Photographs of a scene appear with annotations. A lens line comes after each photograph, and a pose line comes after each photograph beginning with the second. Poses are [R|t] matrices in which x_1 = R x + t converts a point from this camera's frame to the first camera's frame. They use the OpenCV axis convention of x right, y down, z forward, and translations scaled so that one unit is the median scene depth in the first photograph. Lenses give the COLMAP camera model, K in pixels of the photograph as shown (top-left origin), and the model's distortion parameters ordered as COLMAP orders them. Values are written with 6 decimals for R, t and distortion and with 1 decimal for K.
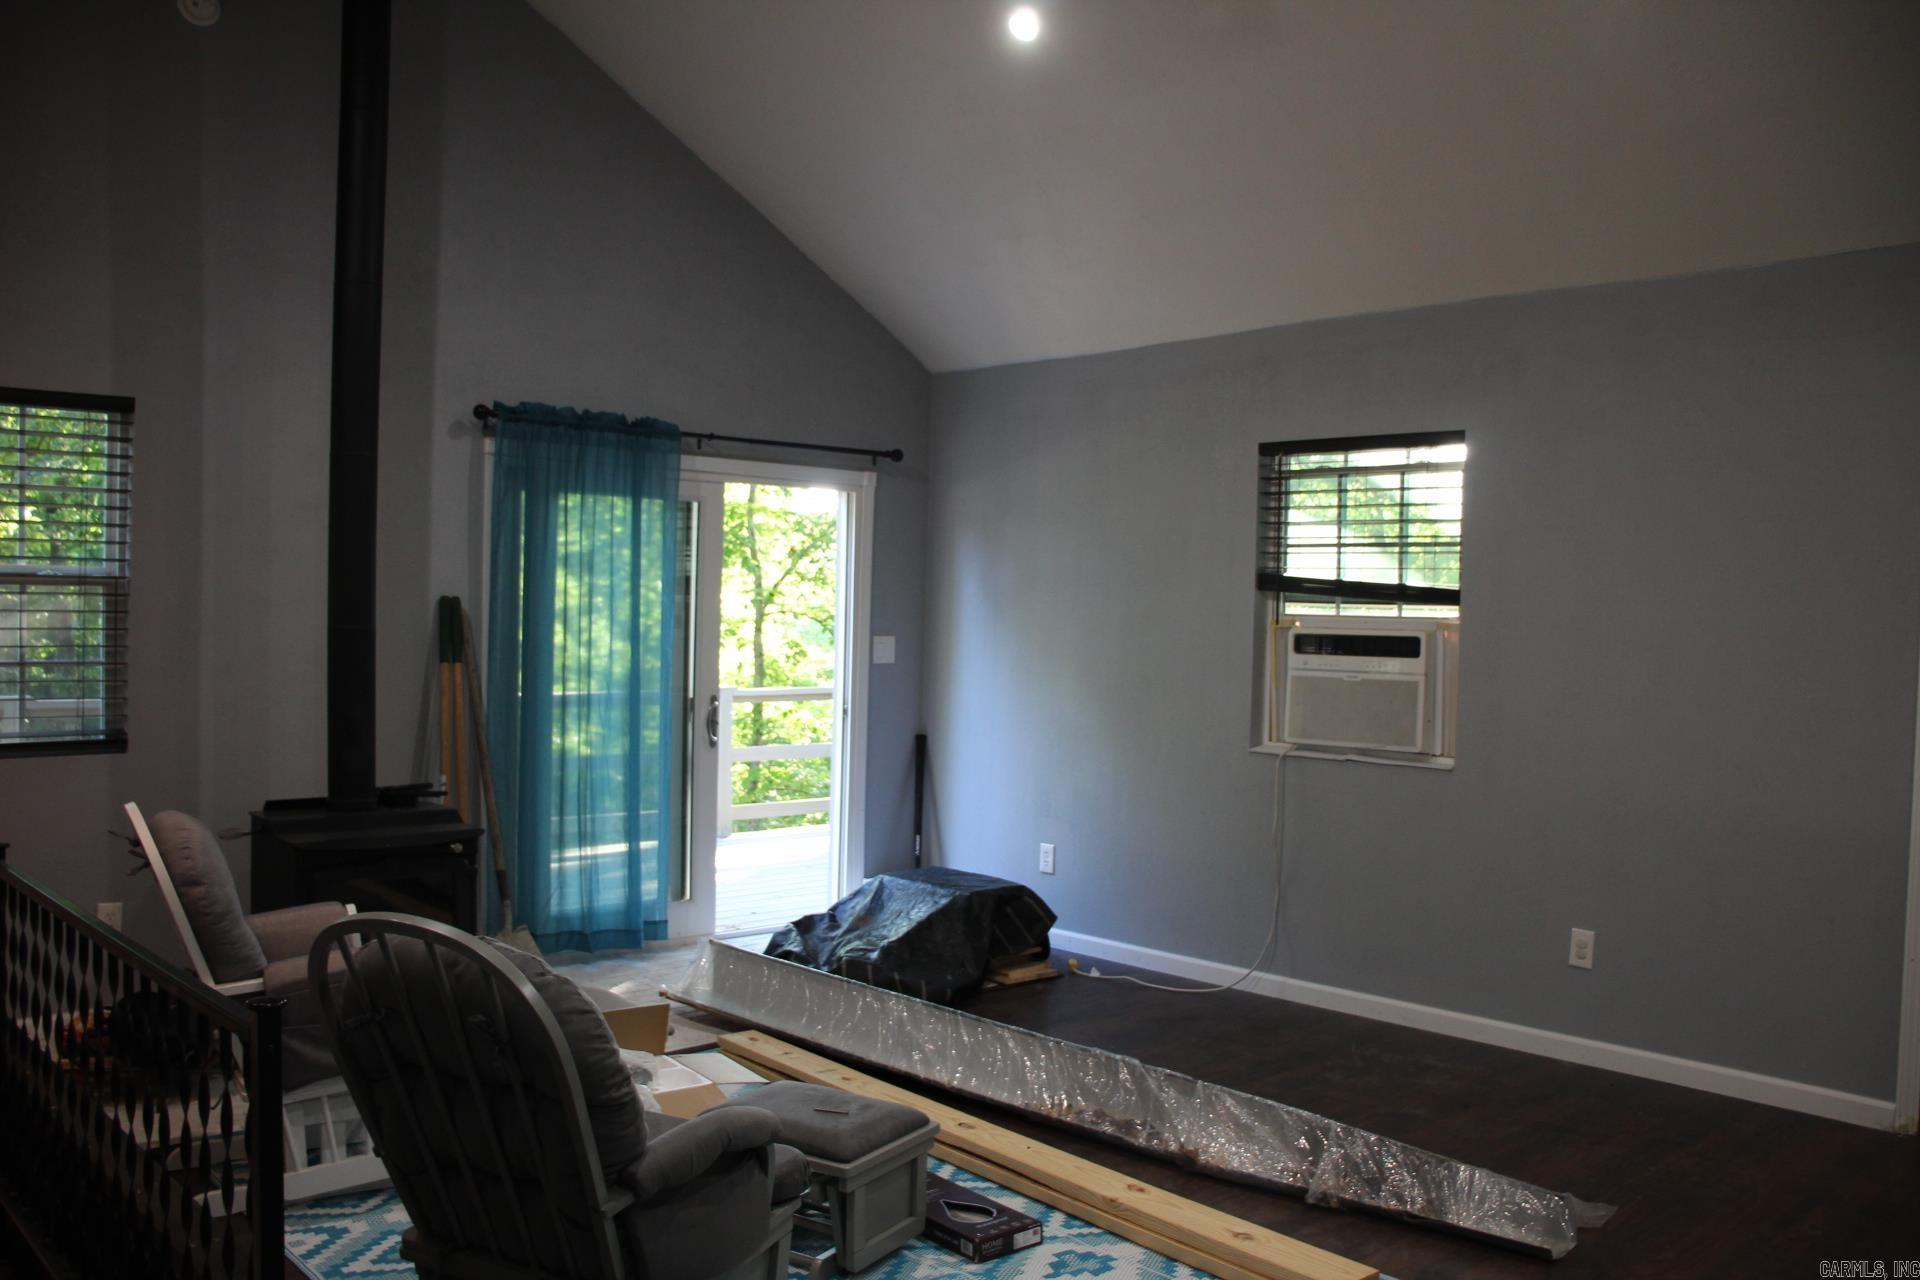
lens RADIAL K [[1590.7, 0, 960.0], [0, 1590.7, 640.0], [0, 0, 1]] dist [-0.169548, 0.136976]
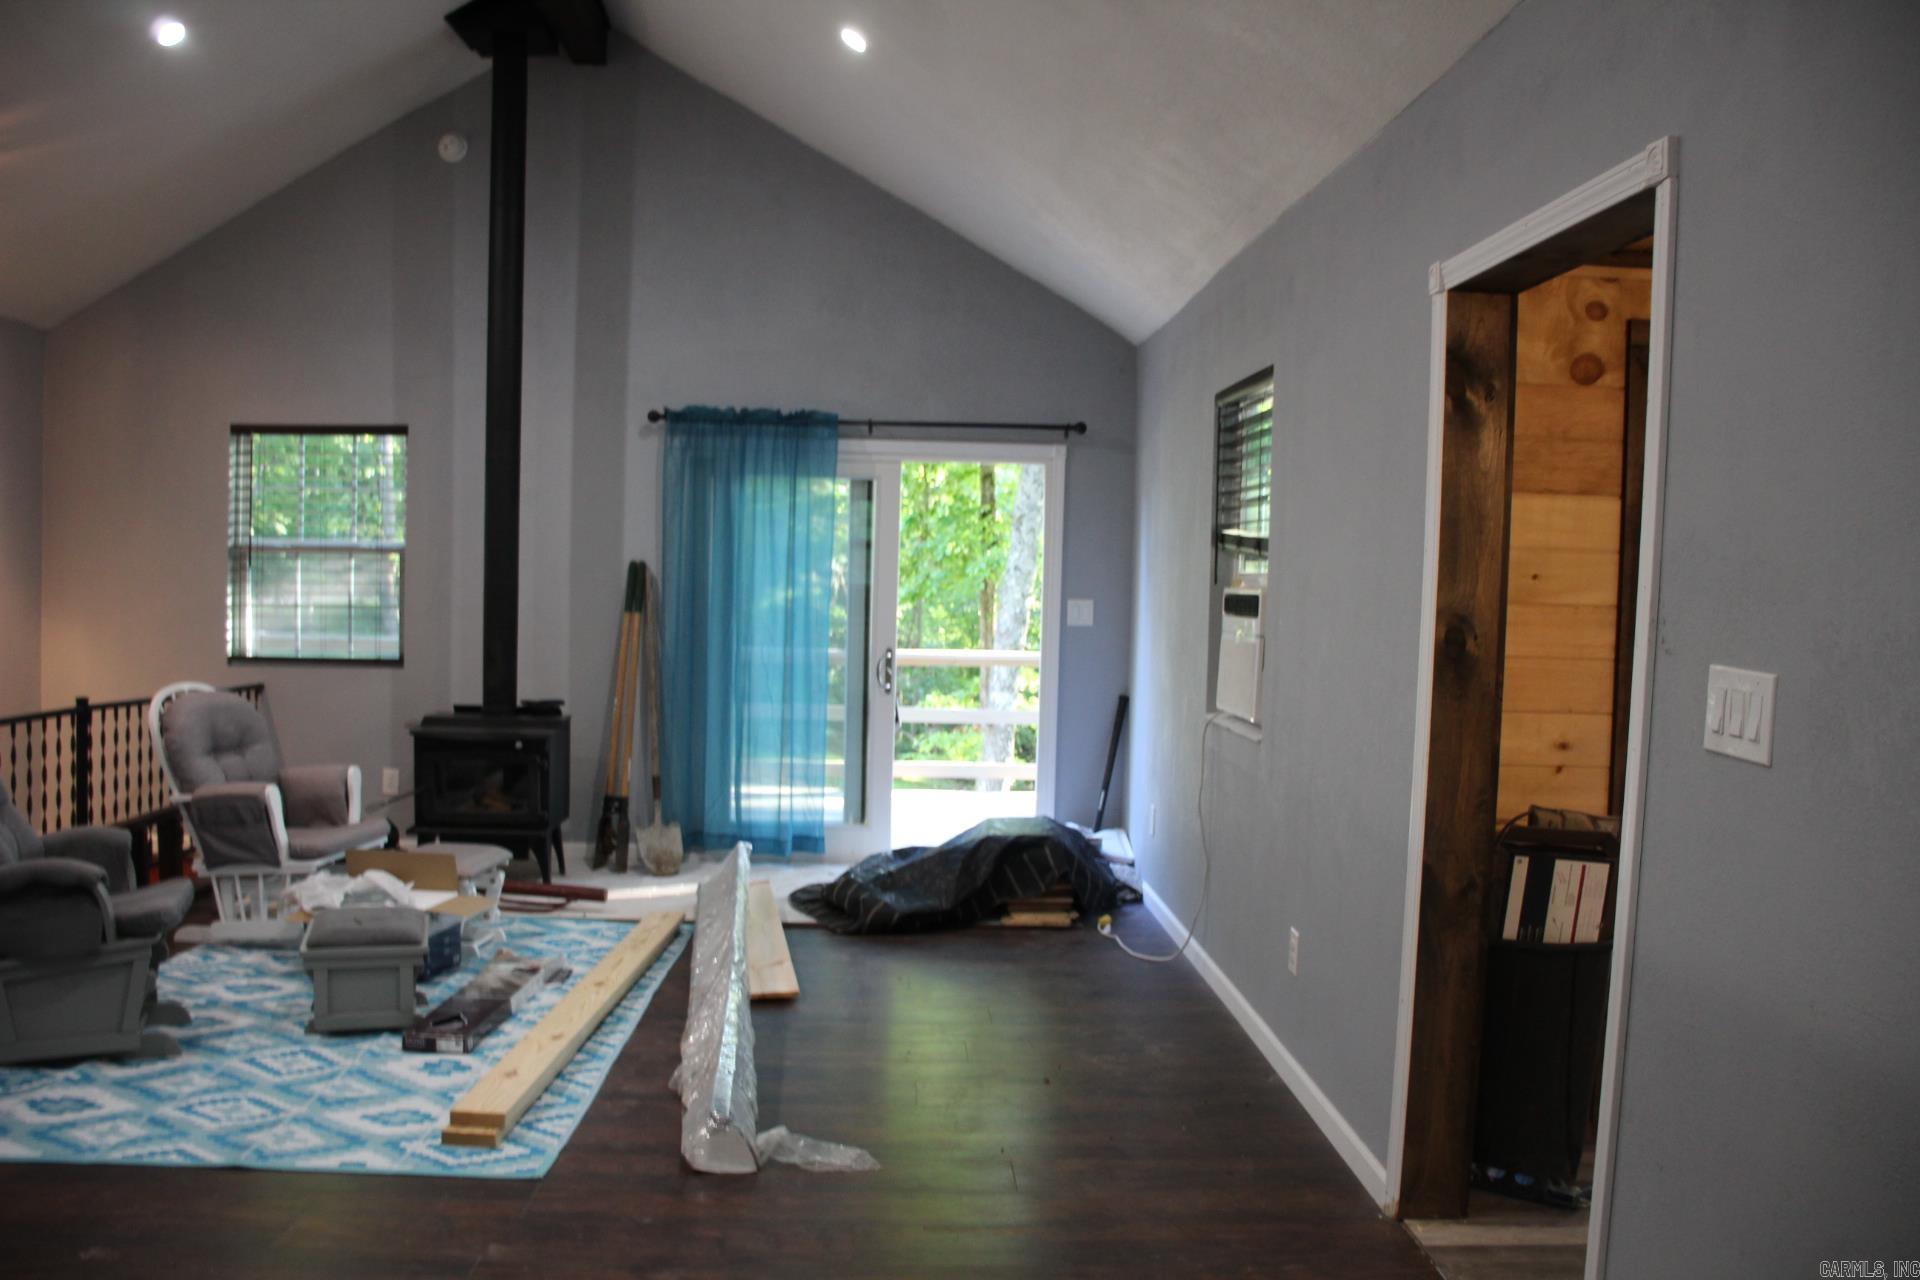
lens RADIAL K [[1590.7, 0, 960.0], [0, 1590.7, 640.0], [0, 0, 1]] dist [-0.169548, 0.136976]
pose [[0.767715, 0.025525, -0.640282, 0.669964], [-0.019114, 0.999674, 0.016934, 0.009379], [0.640506, -0.000762, 0.767953, 0.162569]]
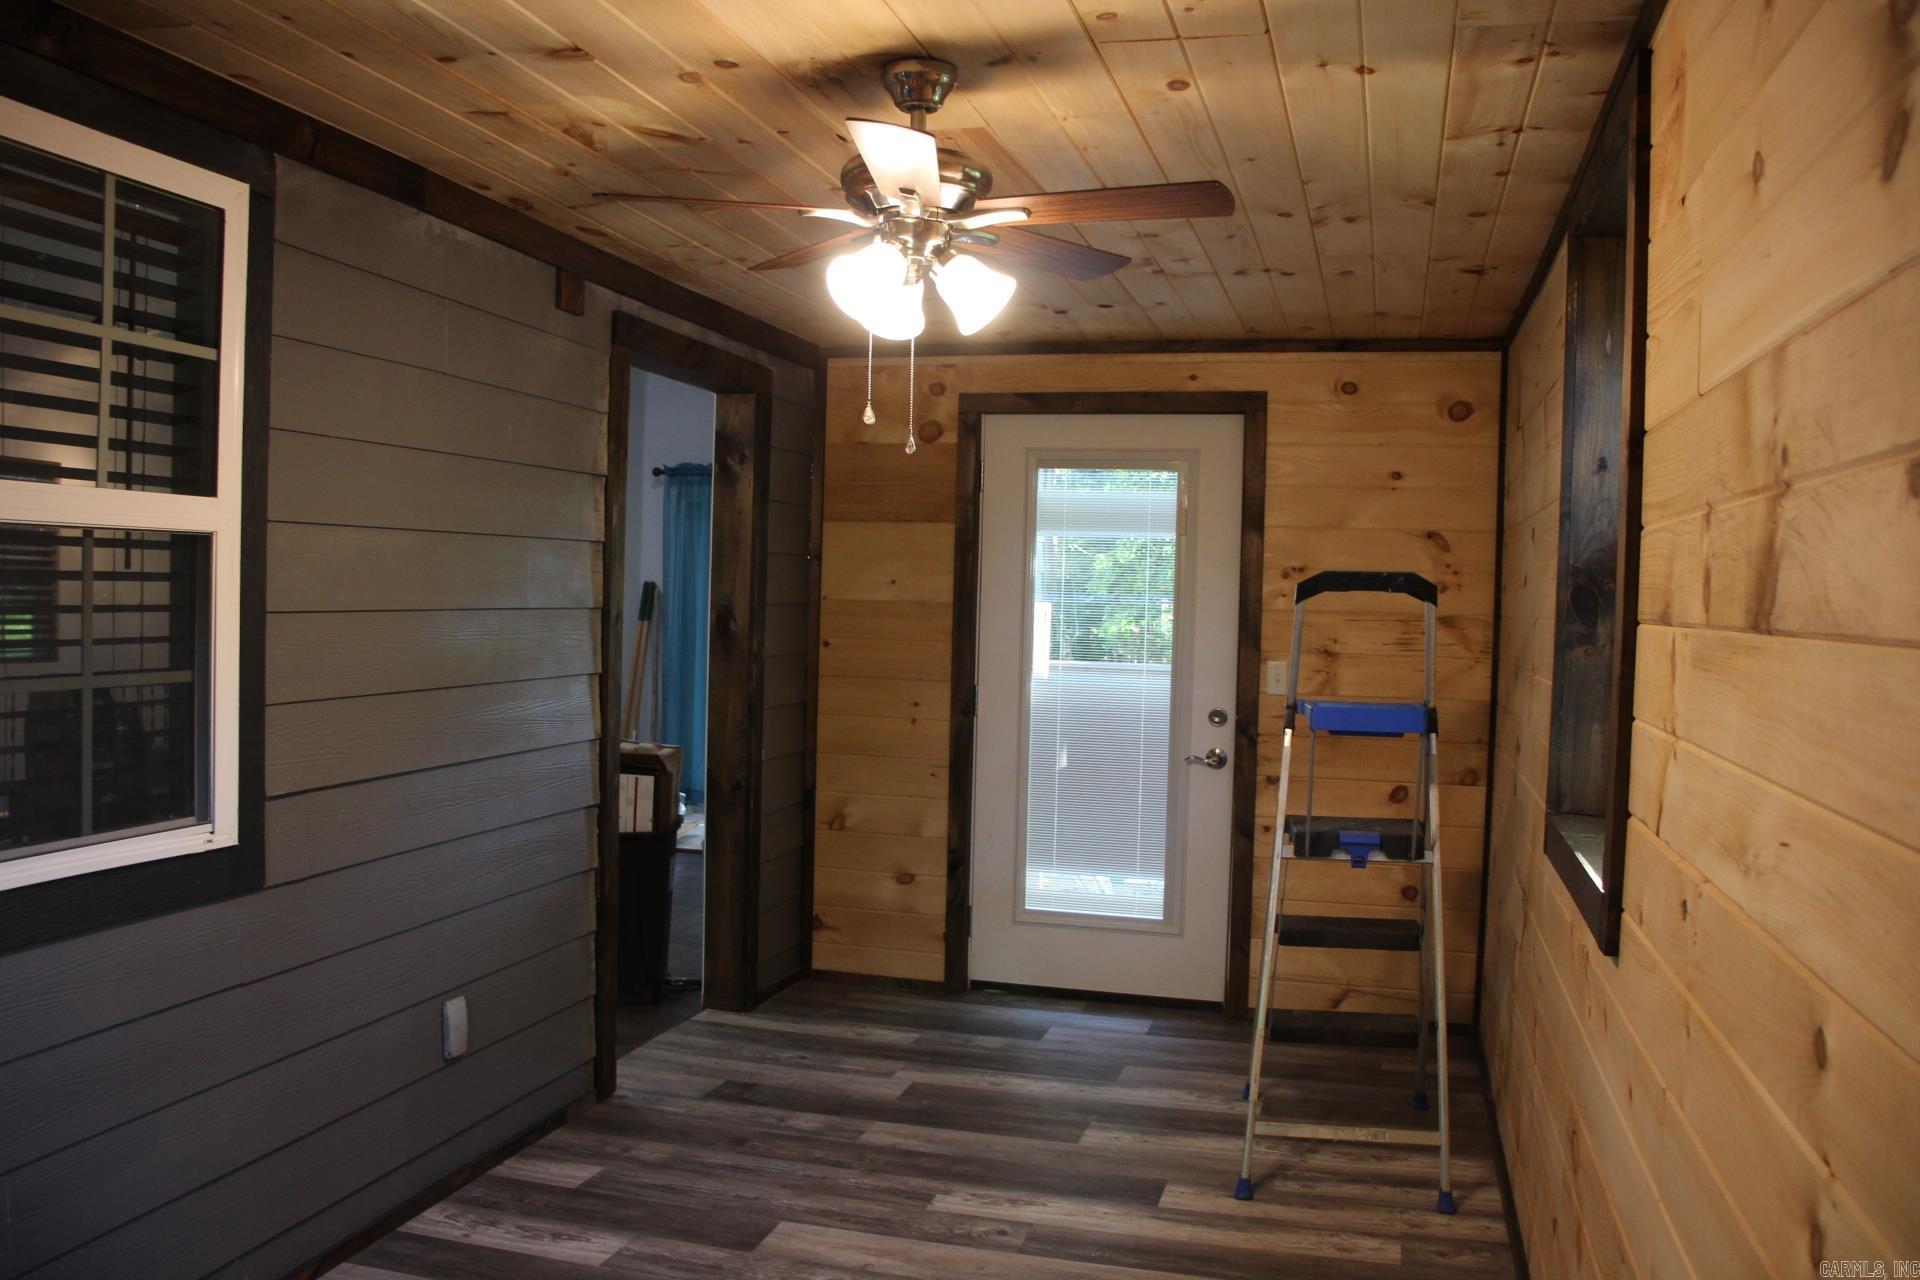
lens RADIAL K [[1590.7, 0, 960.0], [0, 1590.7, 640.0], [0, 0, 1]] dist [-0.169548, 0.136976]
pose [[0.514127, 0.020117, -0.857478, 1.265680], [-0.028765, 0.999567, 0.006203, 0.016492], [0.857232, 0.021476, 0.514483, 0.376601]]
